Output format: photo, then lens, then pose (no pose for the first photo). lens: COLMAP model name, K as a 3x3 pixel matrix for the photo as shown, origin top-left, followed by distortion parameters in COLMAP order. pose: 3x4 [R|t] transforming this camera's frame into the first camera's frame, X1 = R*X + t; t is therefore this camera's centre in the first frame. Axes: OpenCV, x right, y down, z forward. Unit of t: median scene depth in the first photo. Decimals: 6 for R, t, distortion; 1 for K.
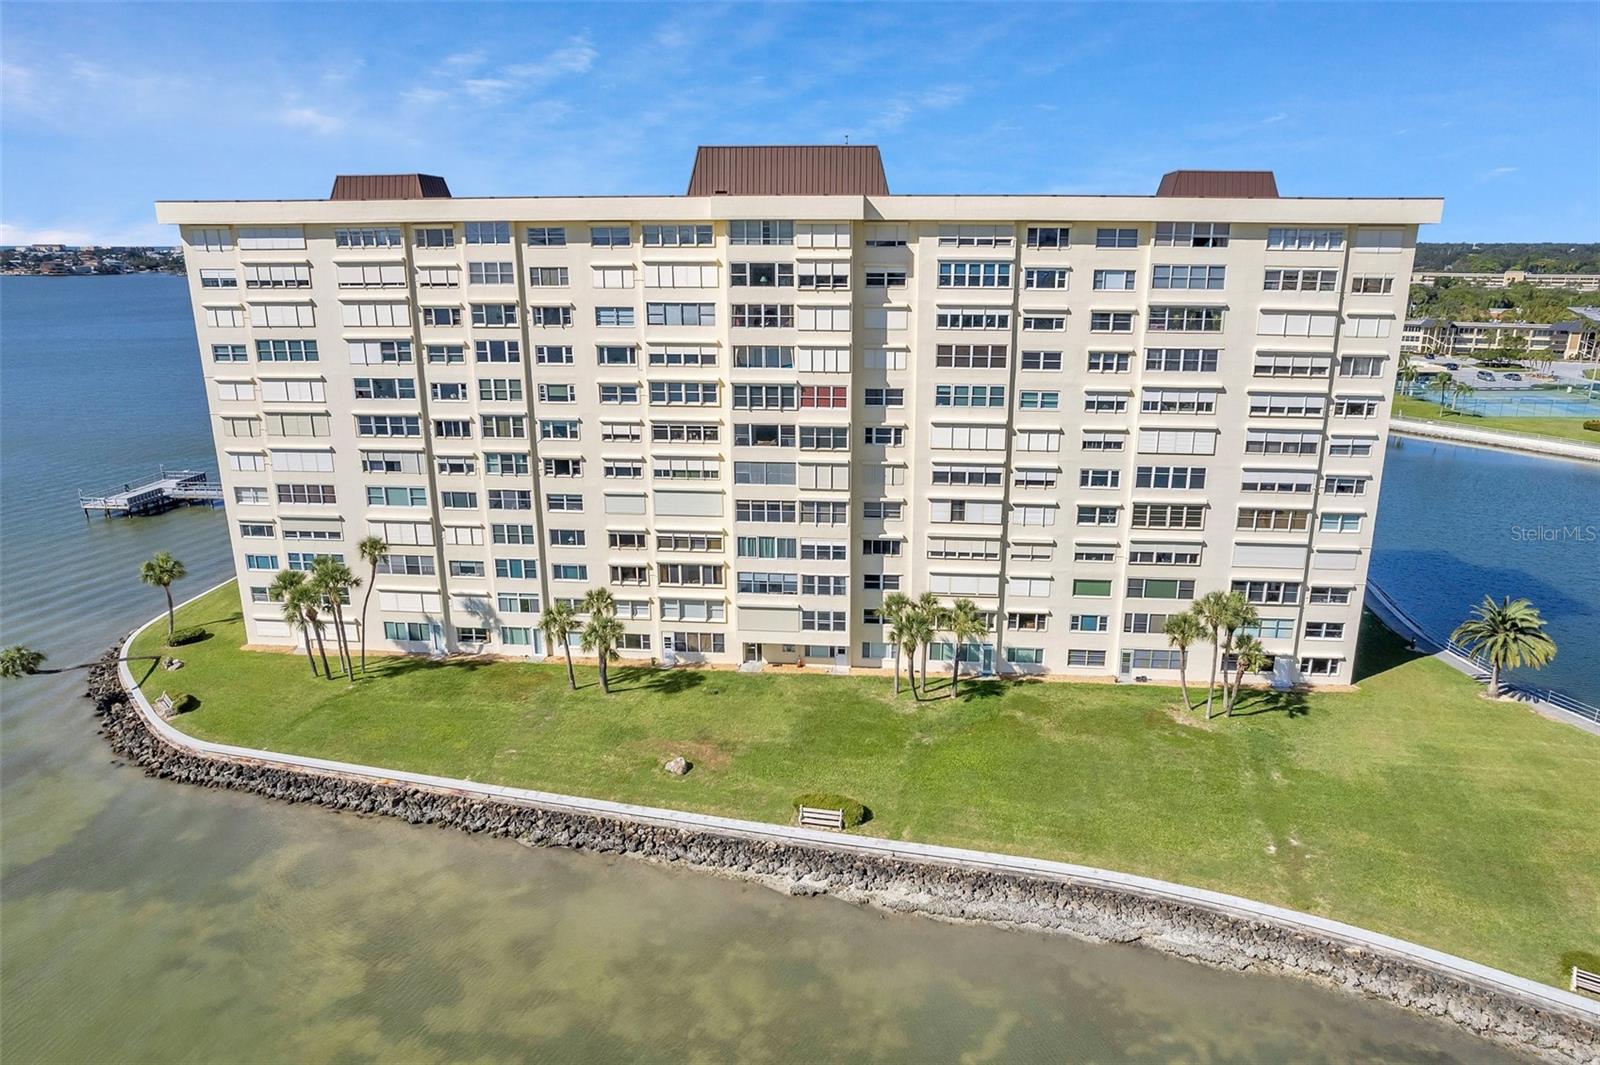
lens RADIAL K [[1055.4, 0, 802.6], [0, 1055.4, 556.4], [0, 0, 1]] dist [-0.104480, 0.094794]
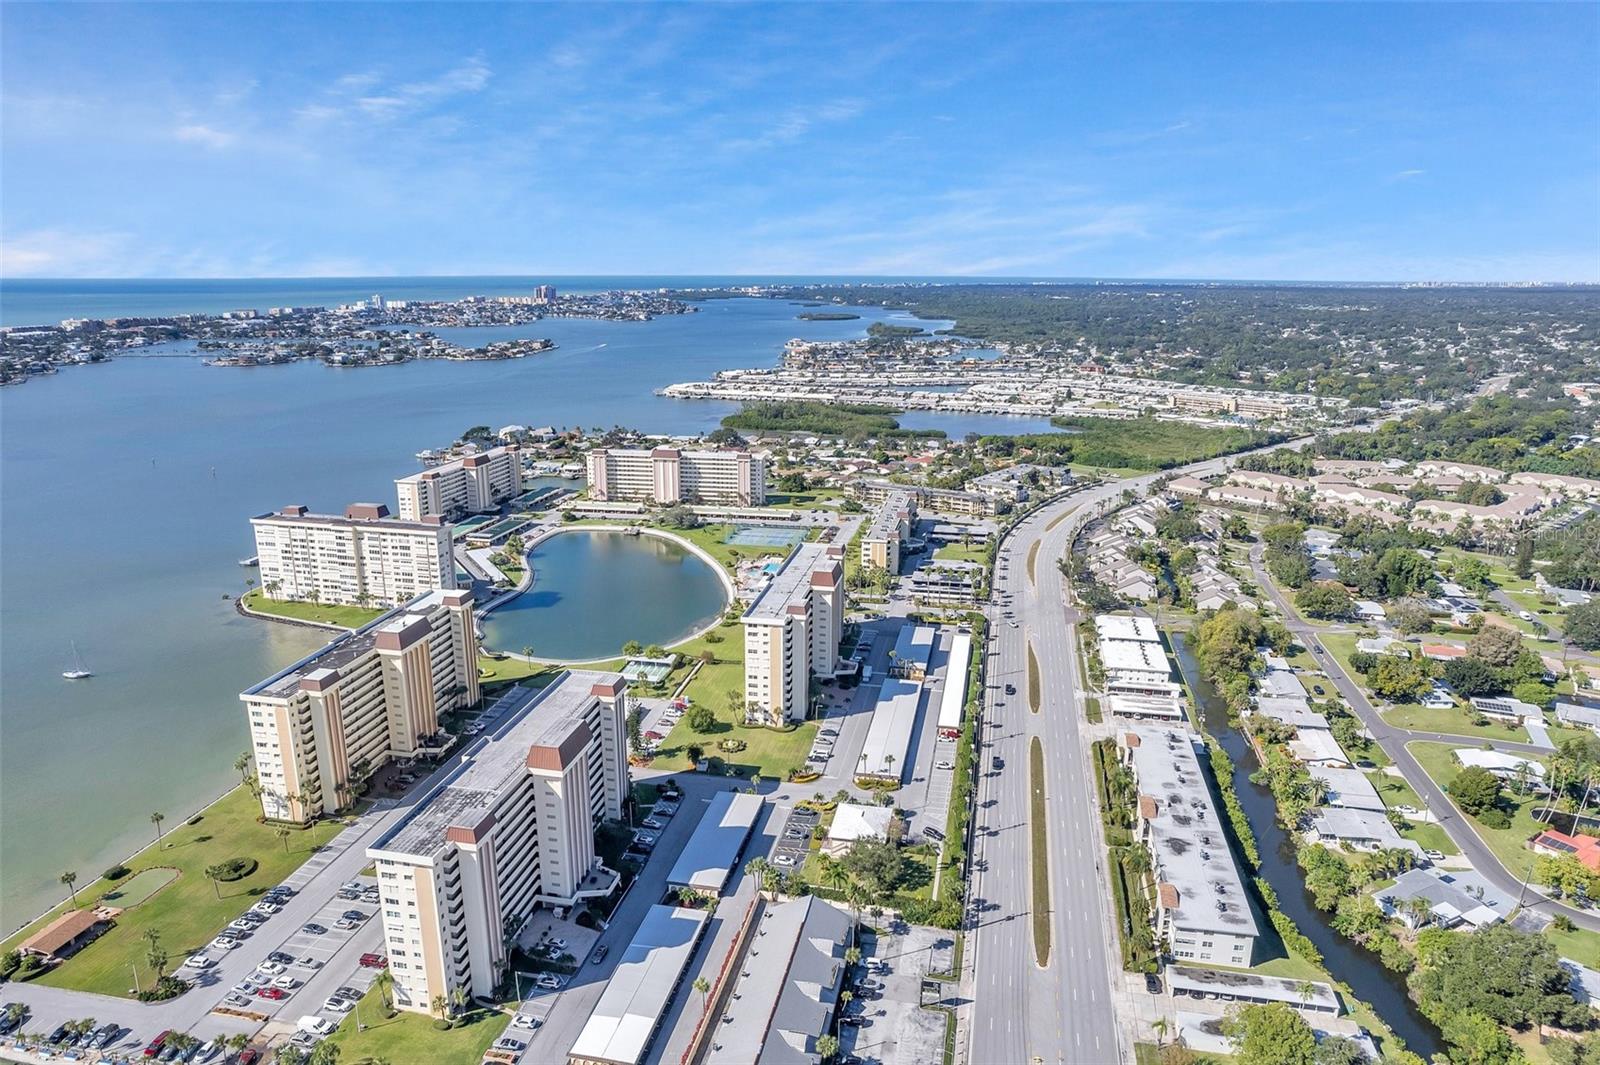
lens RADIAL K [[1055.4, 0, 802.6], [0, 1055.4, 556.4], [0, 0, 1]] dist [-0.104480, 0.094794]
pose [[0.990710, 0.040878, -0.129703, 3.185479], [-0.043292, 0.998937, -0.015844, -0.174011], [0.128917, 0.021312, 0.991426, -4.313338]]
